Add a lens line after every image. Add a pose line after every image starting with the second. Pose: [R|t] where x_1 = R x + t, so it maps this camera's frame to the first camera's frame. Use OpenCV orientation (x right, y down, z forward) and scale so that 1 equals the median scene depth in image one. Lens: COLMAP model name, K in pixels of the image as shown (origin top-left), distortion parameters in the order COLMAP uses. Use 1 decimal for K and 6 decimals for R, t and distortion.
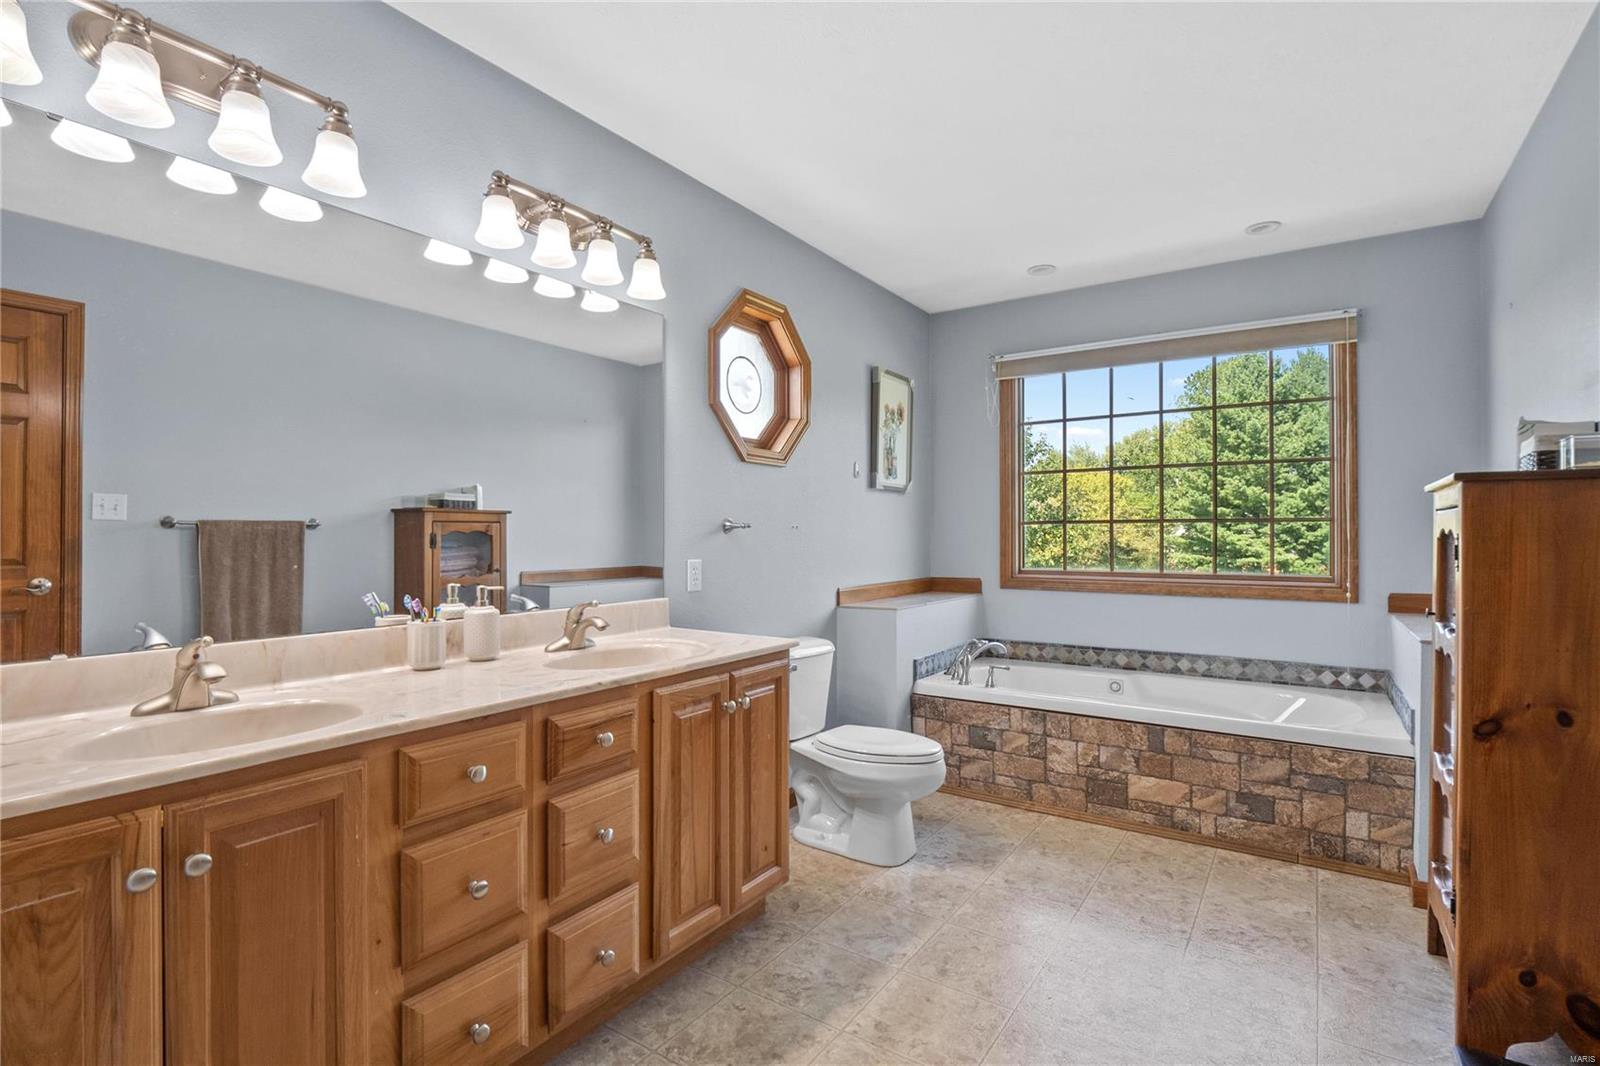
lens RADIAL K [[754.4, 0, 788.7], [0, 754.4, 529.7], [0, 0, 1]] dist [-0.011526, -0.001417]
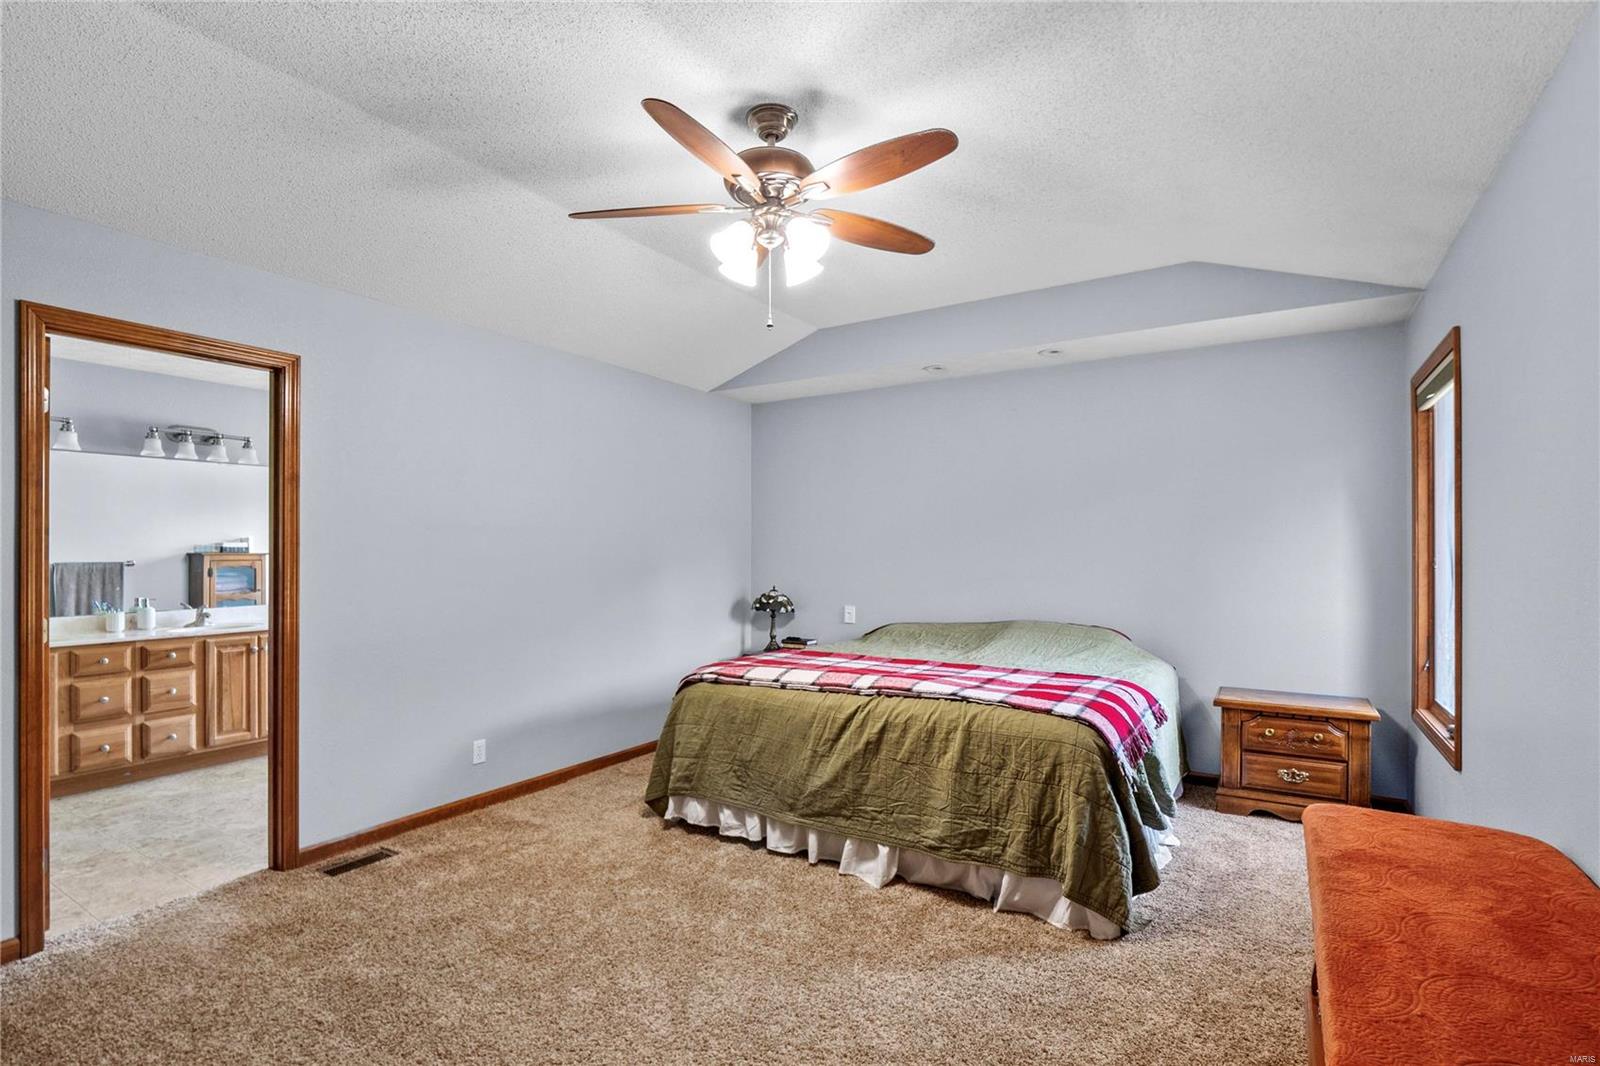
lens RADIAL K [[754.4, 0, 810.9], [0, 754.4, 545.8], [0, 0, 1]] dist [-0.011526, -0.001417]
pose [[0.998654, 0.000490, 0.051856, 1.650640], [-0.000594, 0.999998, 0.001999, -0.104860], [-0.051855, -0.002027, 0.998653, -1.550660]]
